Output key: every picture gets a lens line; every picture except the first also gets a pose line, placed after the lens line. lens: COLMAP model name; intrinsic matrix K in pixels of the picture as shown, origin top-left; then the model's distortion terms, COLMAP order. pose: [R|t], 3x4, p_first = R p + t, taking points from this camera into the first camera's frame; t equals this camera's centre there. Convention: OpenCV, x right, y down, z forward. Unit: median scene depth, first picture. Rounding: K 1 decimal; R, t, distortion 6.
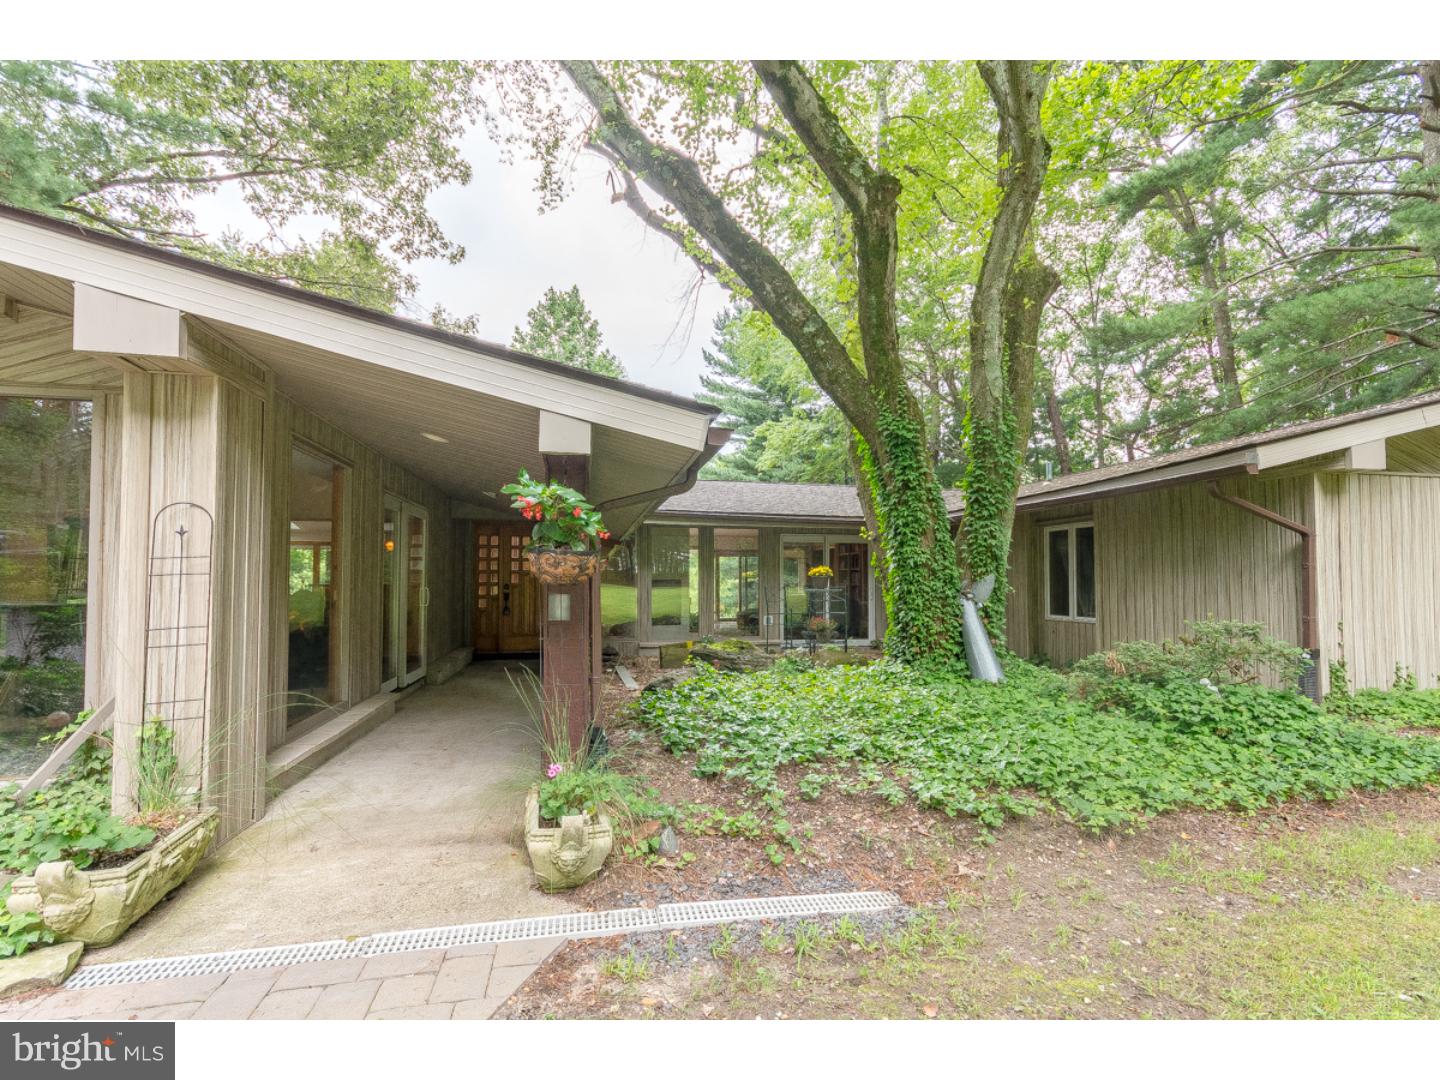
lens RADIAL K [[659.4, 0, 720.0], [0, 659.4, 540.0], [0, 0, 1]] dist [0.001676, 0.000158]
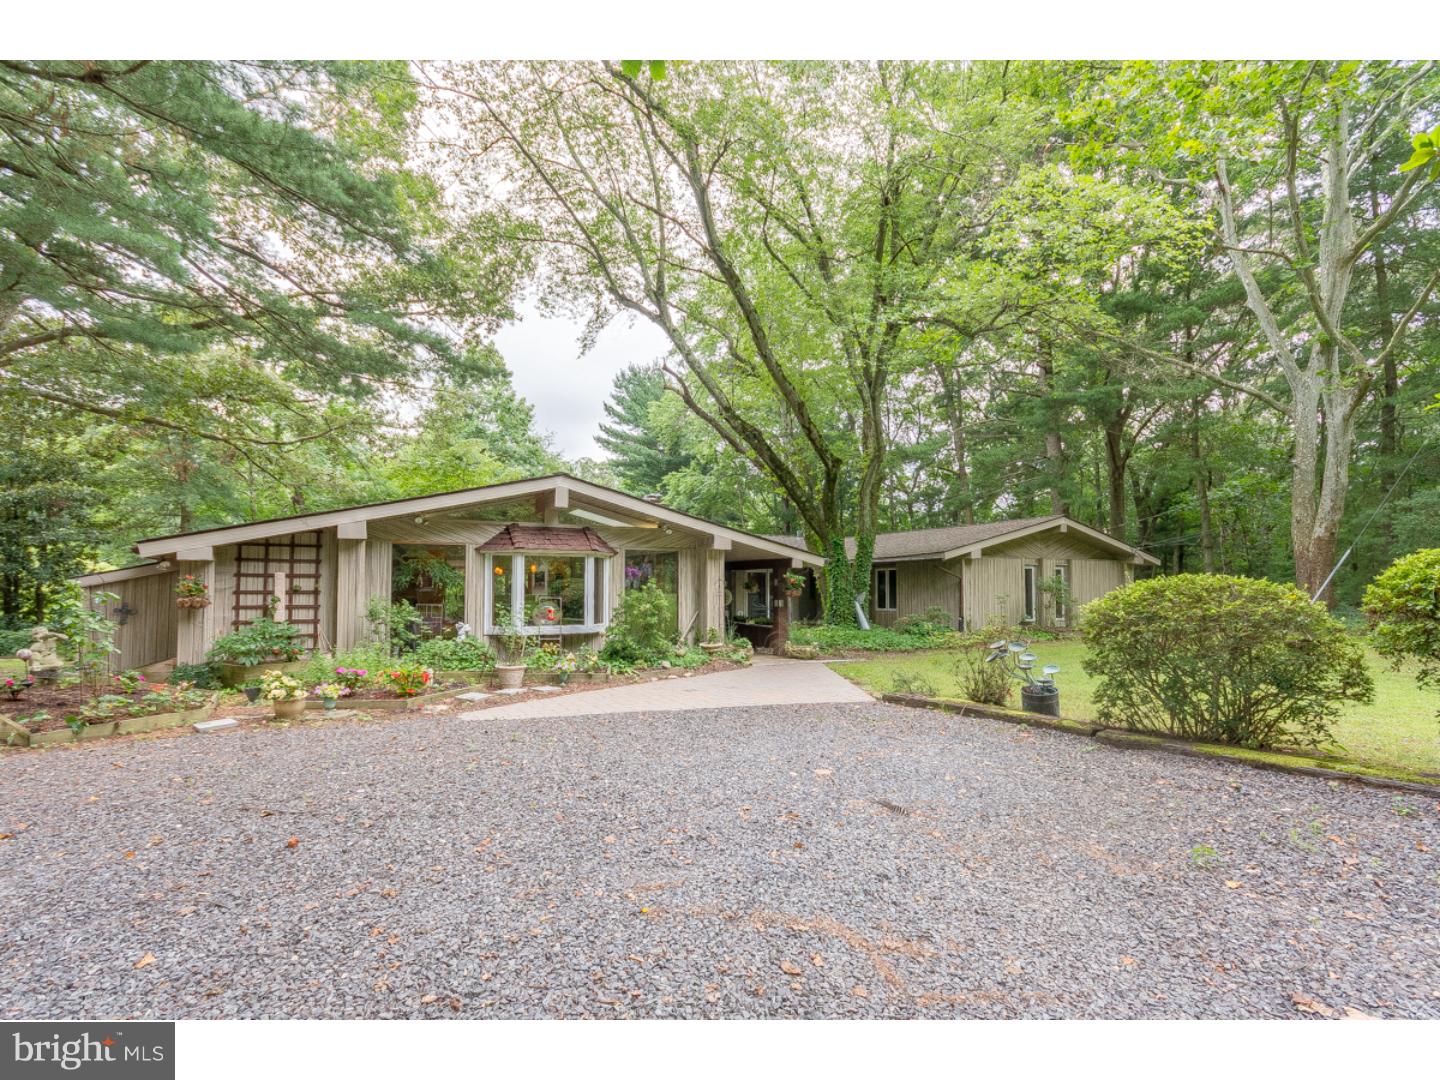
lens RADIAL K [[659.4, 0, 720.0], [0, 659.4, 540.0], [0, 0, 1]] dist [0.001676, 0.000158]
pose [[0.961460, 0.017479, 0.274390, -0.909712], [-0.014695, 0.999818, -0.012200, -0.120193], [-0.274553, 0.007698, 0.961541, -1.450285]]
